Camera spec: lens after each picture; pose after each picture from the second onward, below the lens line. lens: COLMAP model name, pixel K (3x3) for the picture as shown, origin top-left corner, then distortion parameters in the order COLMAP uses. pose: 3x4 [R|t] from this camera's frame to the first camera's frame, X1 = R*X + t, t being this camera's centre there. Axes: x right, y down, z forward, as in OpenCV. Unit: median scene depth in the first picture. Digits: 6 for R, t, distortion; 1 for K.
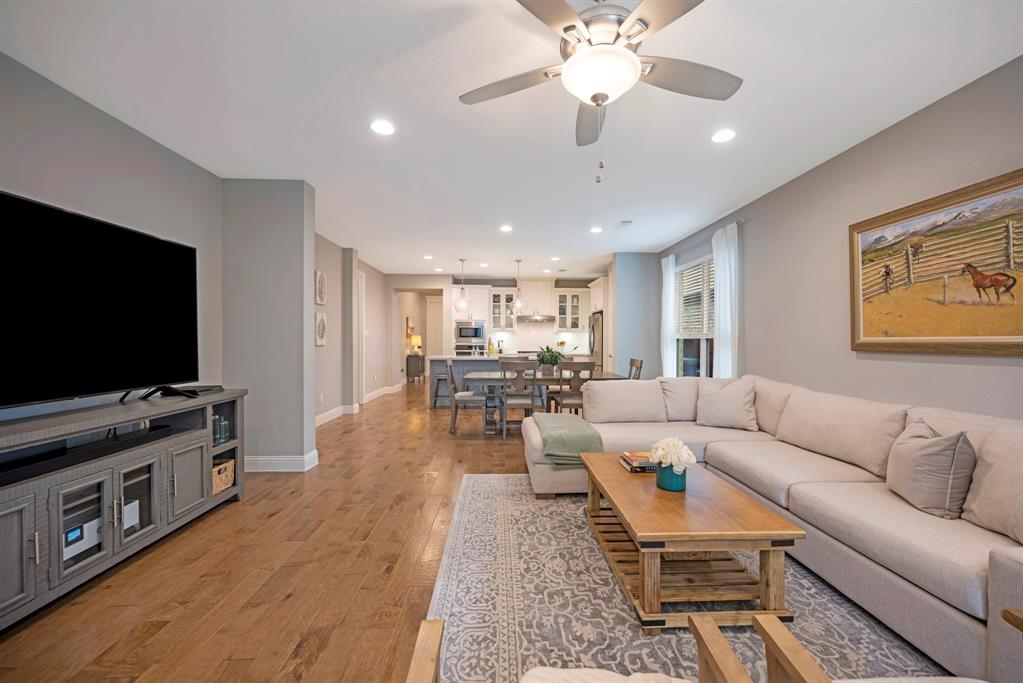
lens RADIAL K [[403.7, 0, 518.0], [0, 403.7, 340.0], [0, 0, 1]] dist [-0.002456, 0.000010]
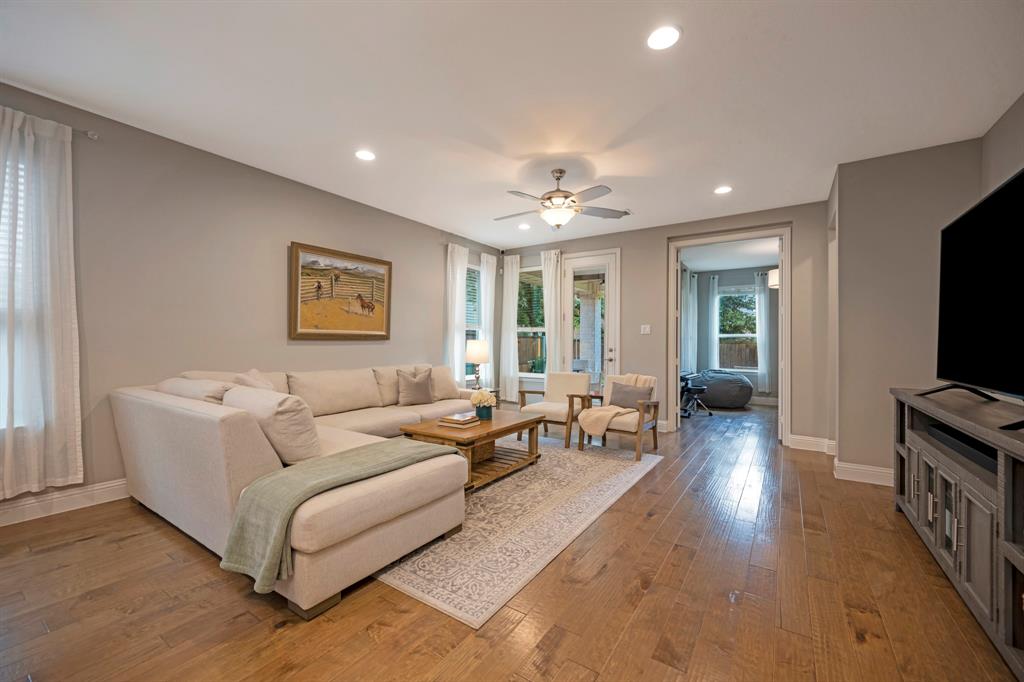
lens RADIAL K [[407.2, 0, 512.7], [0, 407.2, 342.1], [0, 0, 1]] dist [-0.002830, -0.000174]
pose [[-0.803898, -0.011235, 0.594661, -0.312784], [-0.012510, 0.999920, 0.001980, 0.015173], [-0.594636, -0.005848, -0.803974, 0.983191]]
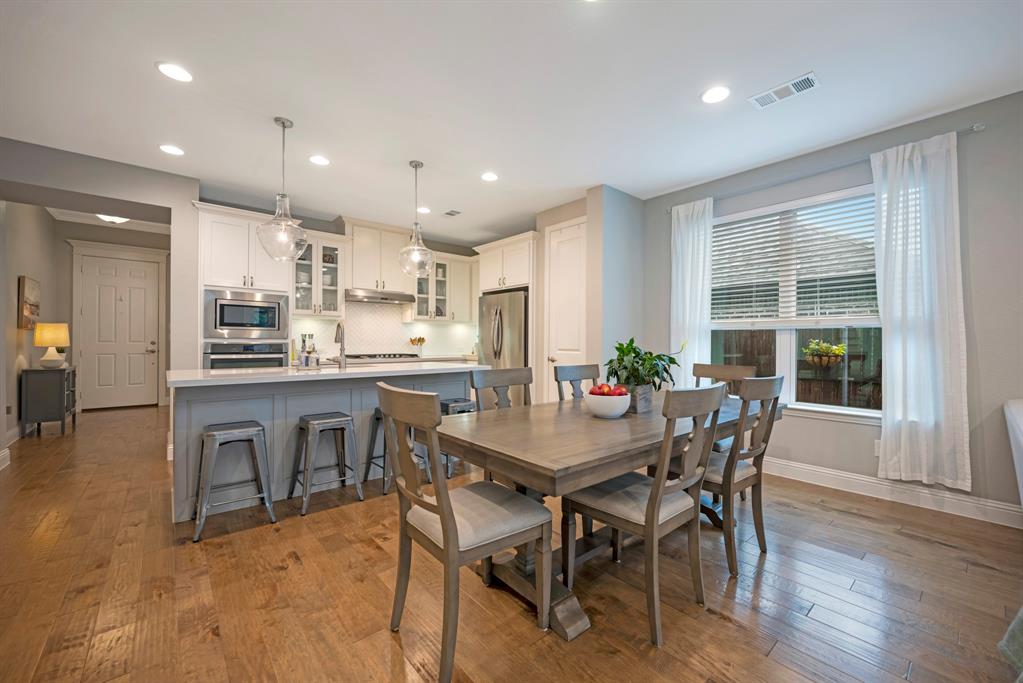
lens RADIAL K [[403.7, 0, 518.0], [0, 403.7, 340.0], [0, 0, 1]] dist [-0.002456, 0.000010]
pose [[0.781947, 0.000782, 0.623344, -0.307470], [-0.000088, 0.999999, -0.001144, 0.017010], [-0.623345, 0.000840, 0.781947, 0.845994]]
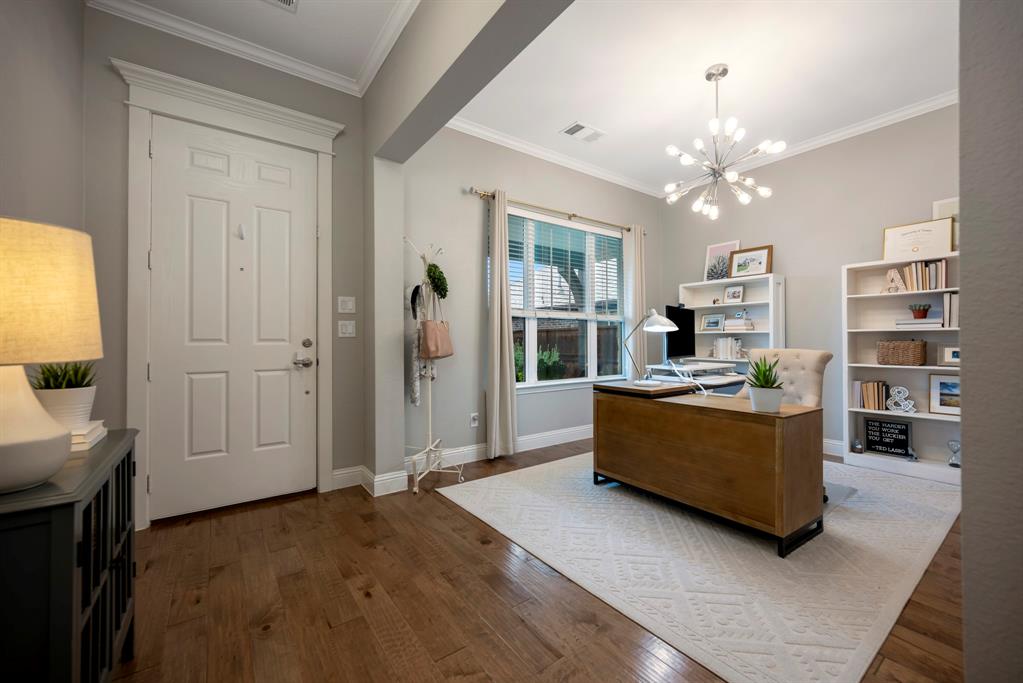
lens RADIAL K [[403.7, 0, 518.0], [0, 403.7, 340.0], [0, 0, 1]] dist [-0.002456, 0.000010]
pose [[0.827717, -0.004142, 0.561130, -0.500129], [0.006126, 0.999980, -0.001656, 0.023527], [-0.561112, 0.004808, 0.827726, 2.062418]]
